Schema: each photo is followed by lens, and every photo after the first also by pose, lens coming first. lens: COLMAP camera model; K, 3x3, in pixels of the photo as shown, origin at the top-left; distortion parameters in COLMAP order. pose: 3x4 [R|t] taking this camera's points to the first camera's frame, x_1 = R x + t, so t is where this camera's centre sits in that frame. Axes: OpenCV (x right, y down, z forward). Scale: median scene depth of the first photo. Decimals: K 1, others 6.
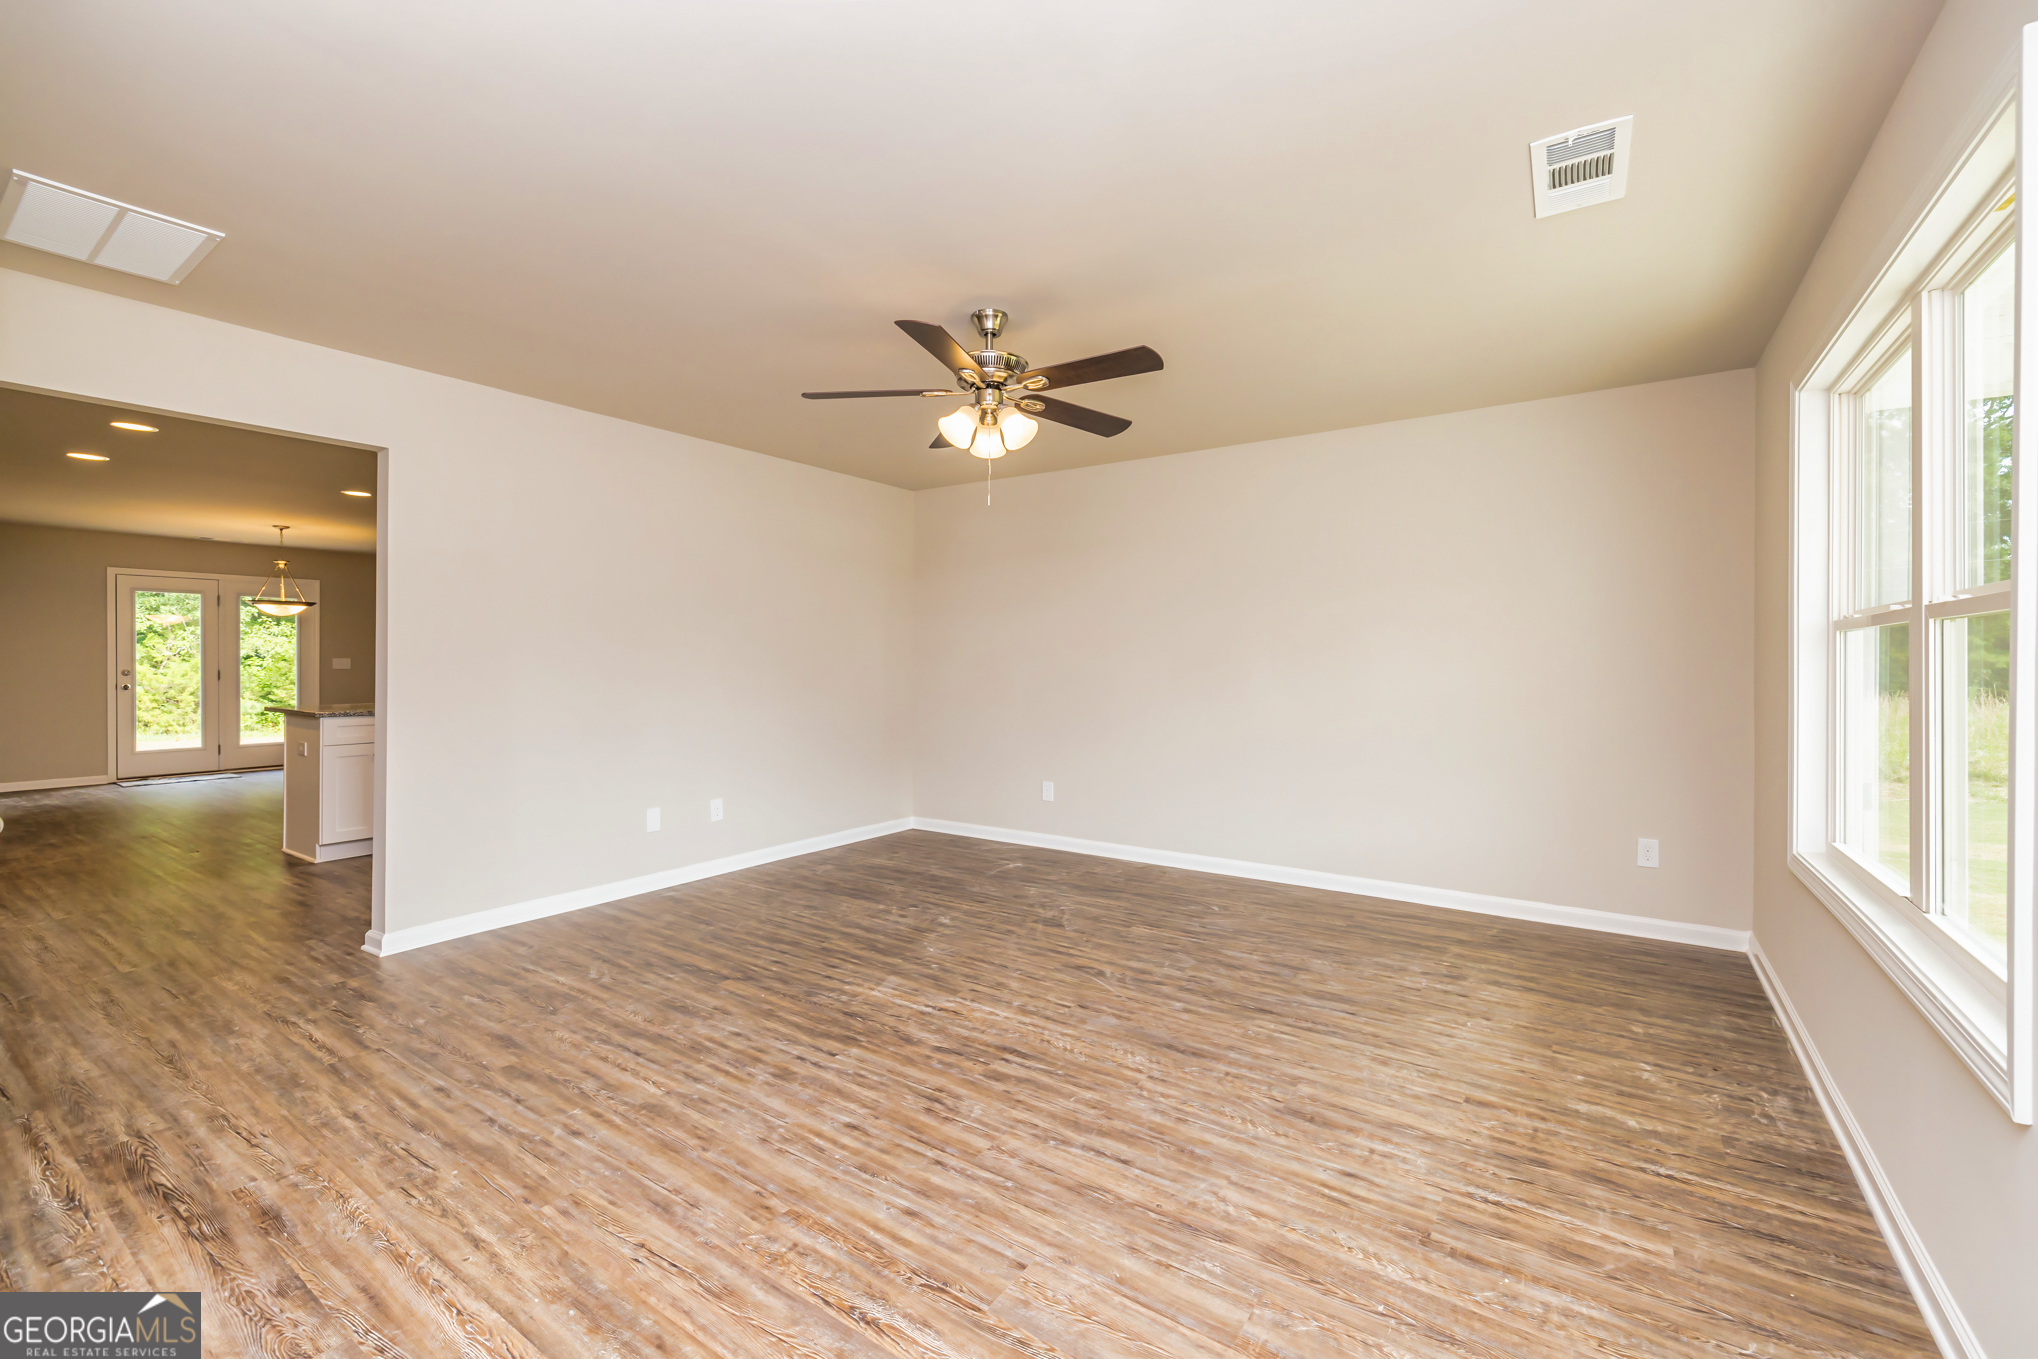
lens RADIAL K [[856.9, 0, 1007.0], [0, 856.9, 662.2], [0, 0, 1]] dist [-0.000035, 0.000174]
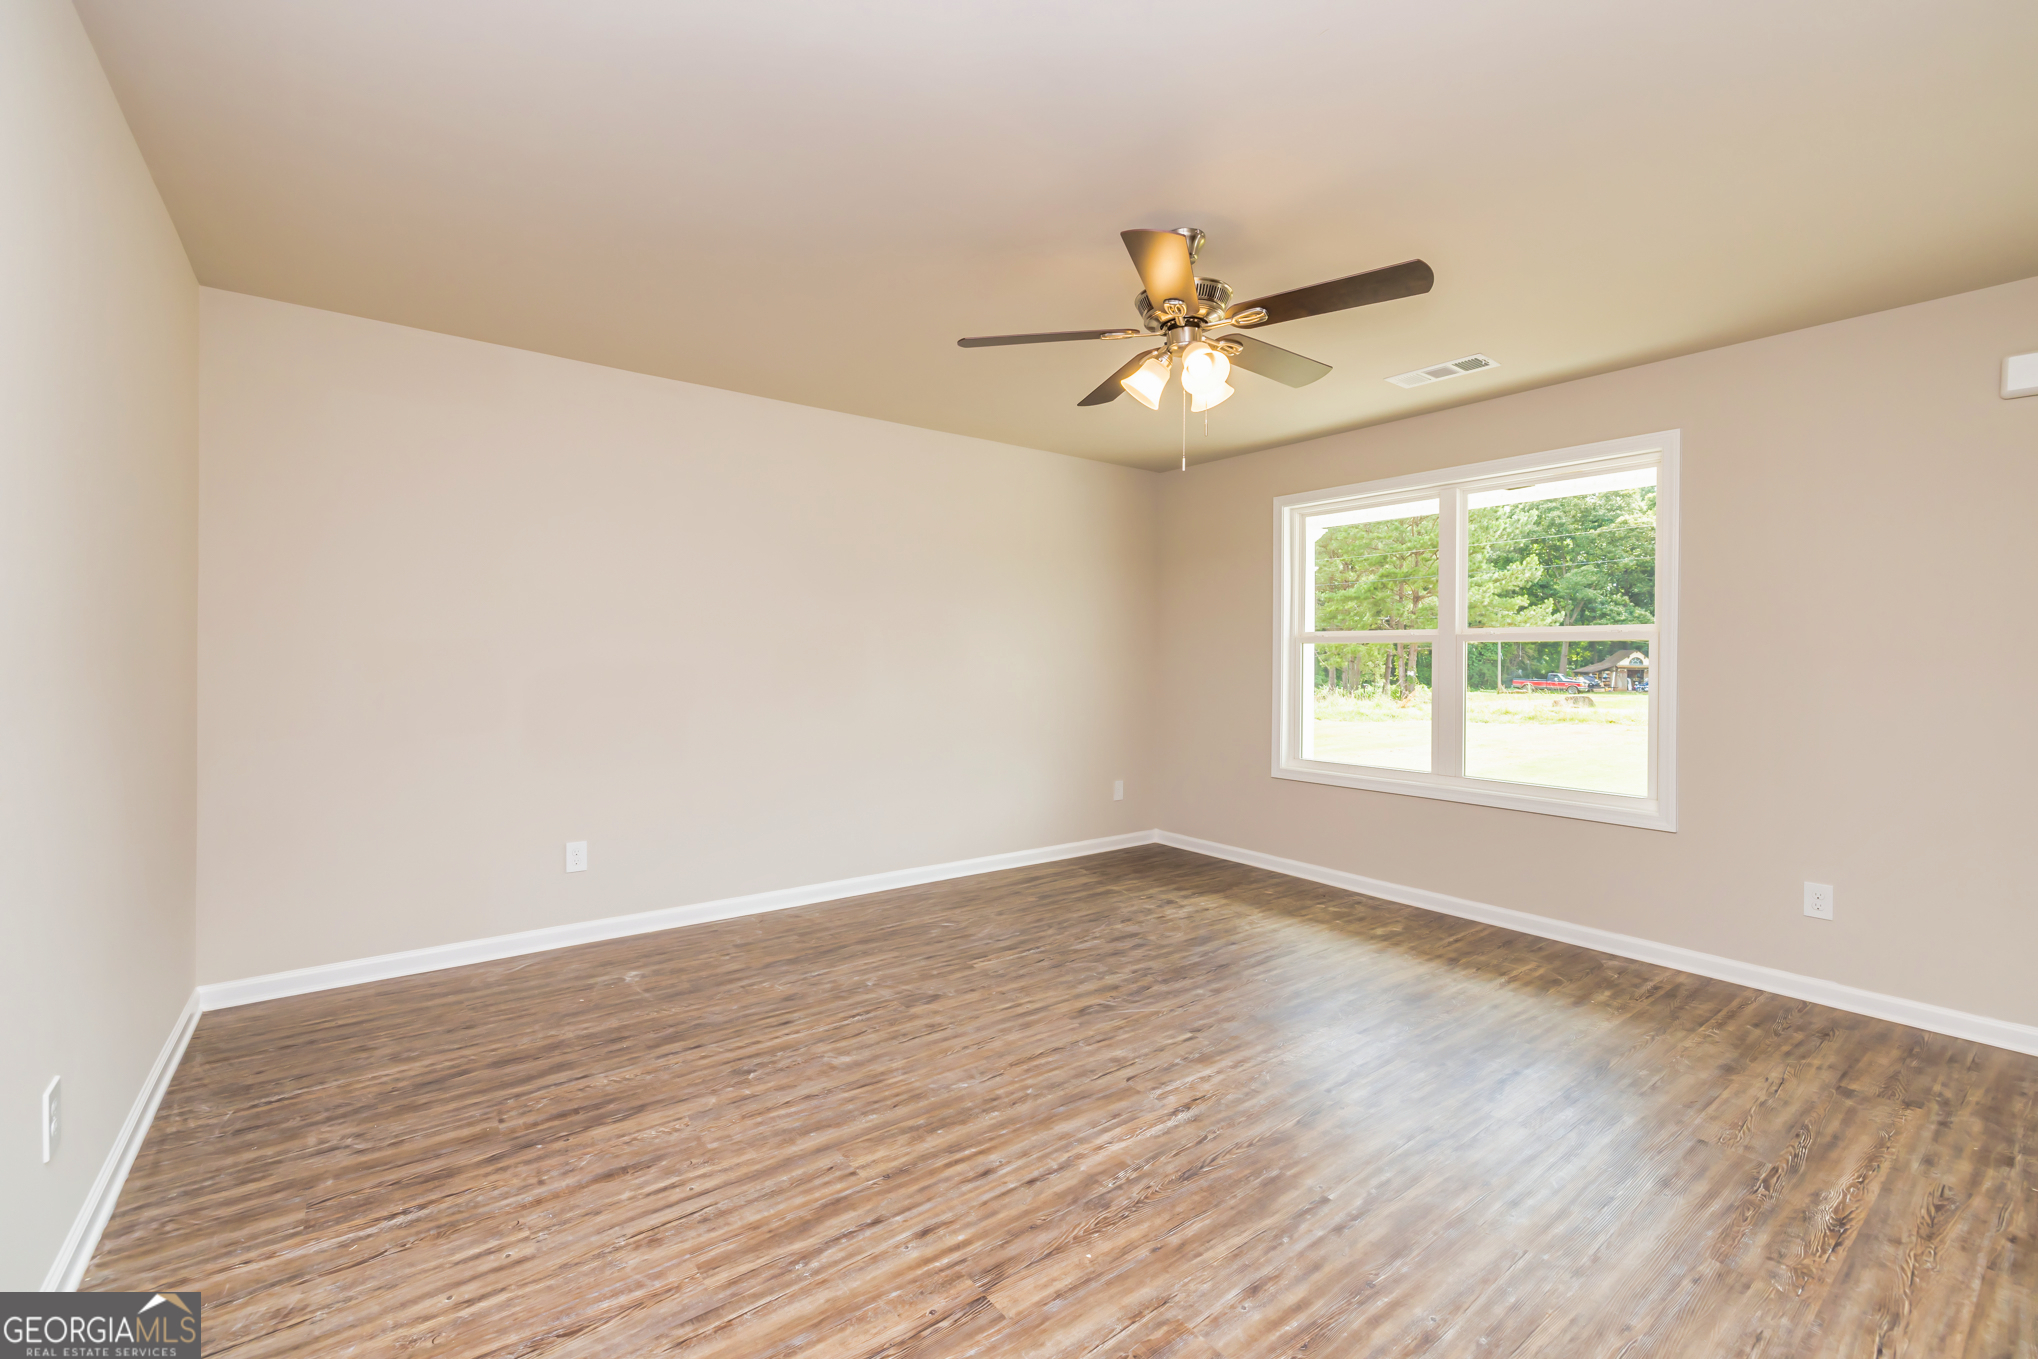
lens RADIAL K [[856.9, 0, 1007.0], [0, 856.9, 662.2], [0, 0, 1]] dist [-0.000035, 0.000174]
pose [[0.313893, -0.005232, 0.949444, -0.853493], [-0.003814, 0.999970, 0.006771, -0.005289], [-0.949451, -0.005747, 0.313864, 0.896075]]
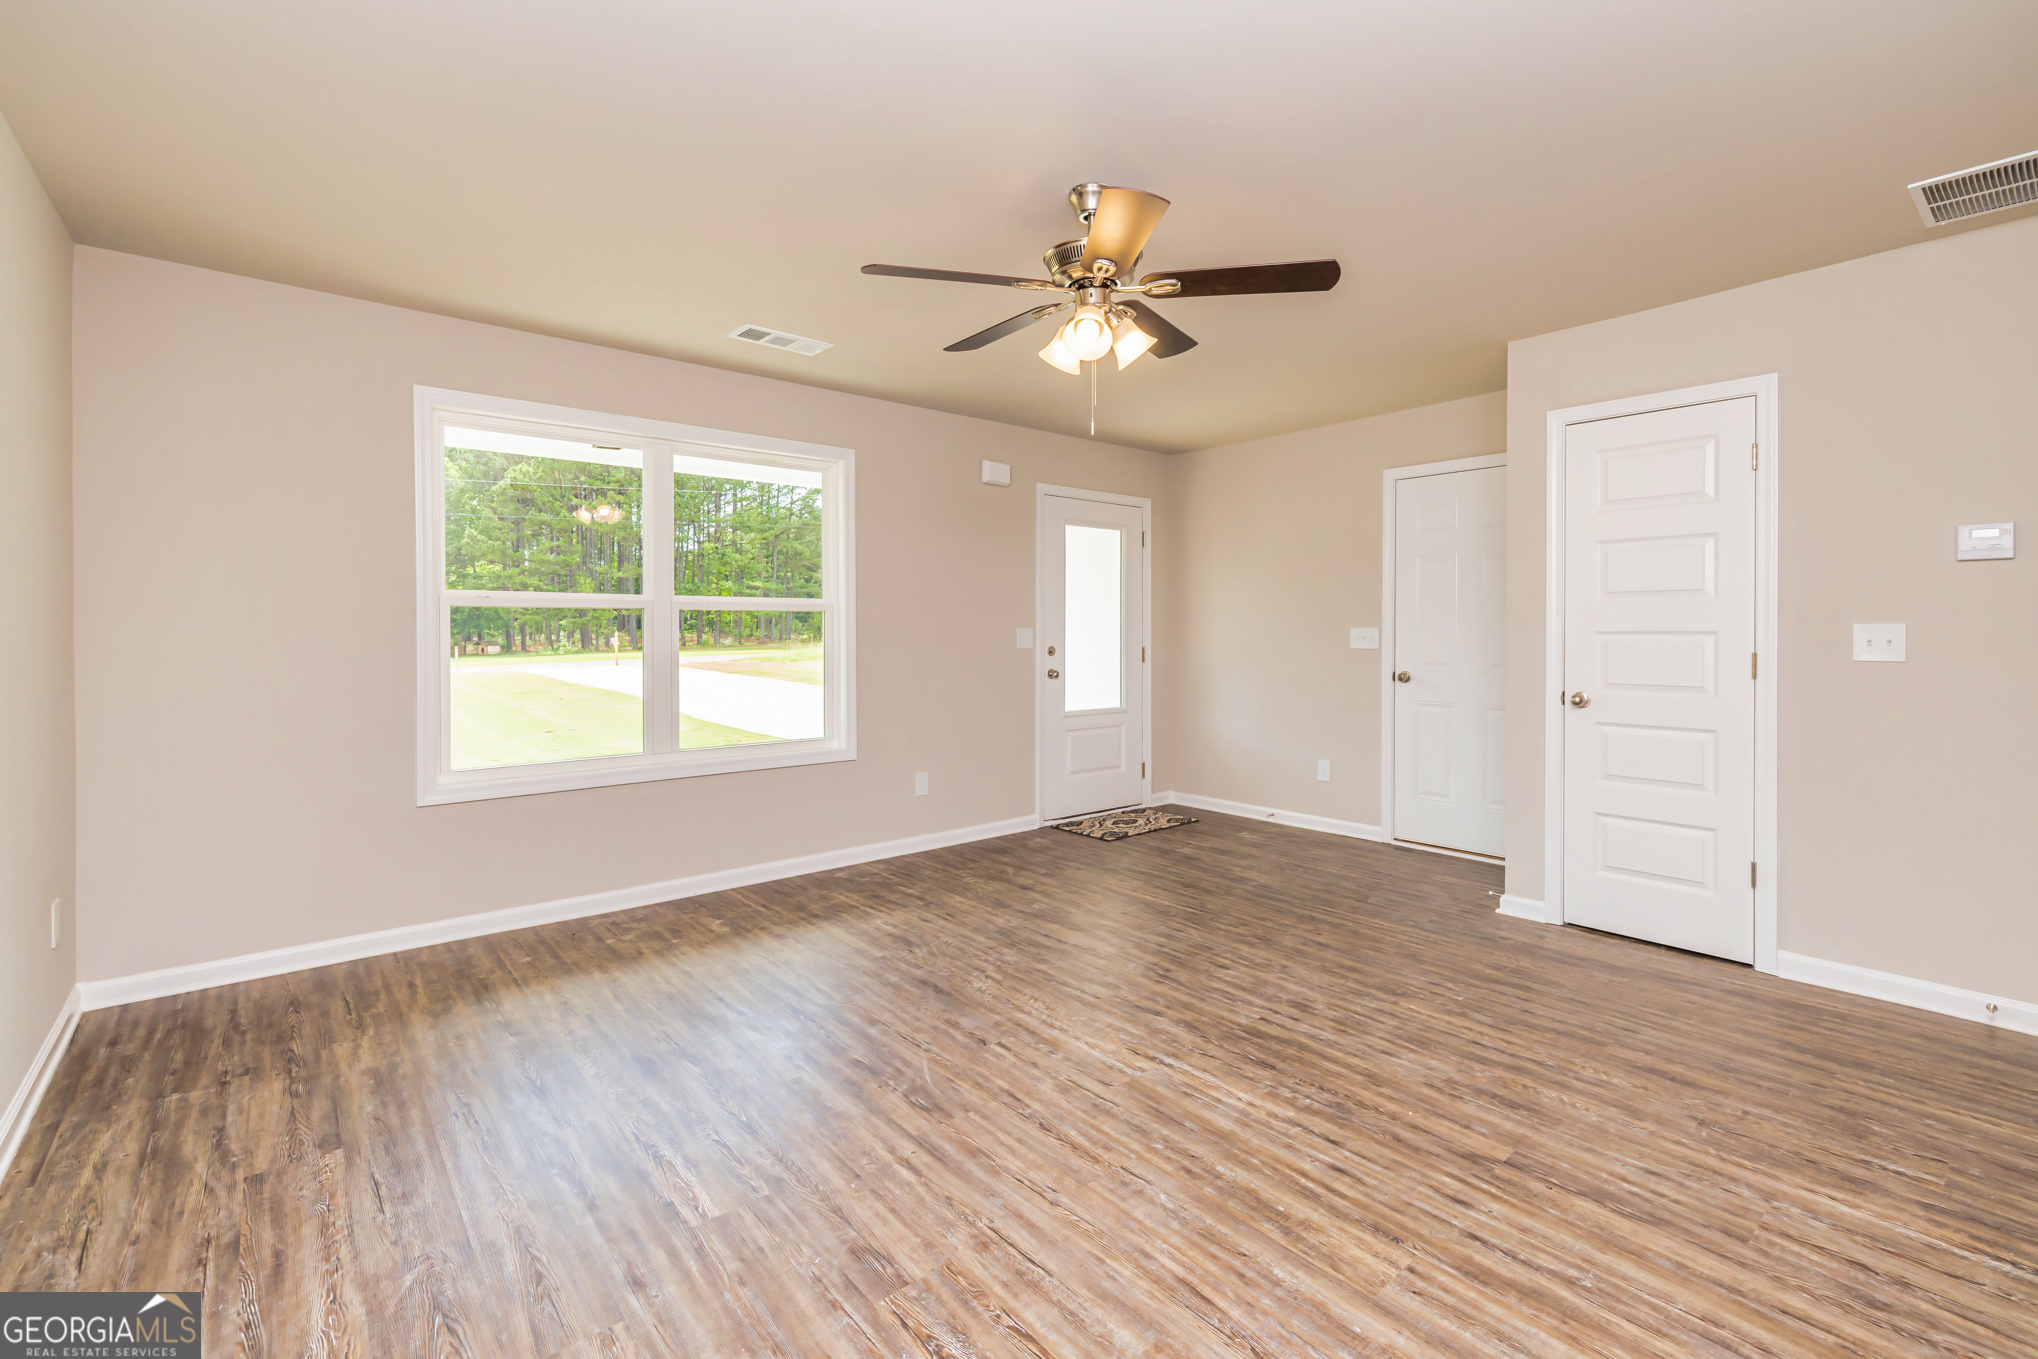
lens RADIAL K [[892.7, 0, 1012.7], [0, 892.7, 633.8], [0, 0, 1]] dist [-0.000071, 0.000408]
pose [[-0.966350, -0.001916, 0.257223, -0.162495], [-0.000064, 0.999974, 0.007210, -0.003352], [-0.257230, 0.006951, -0.966325, 1.816026]]
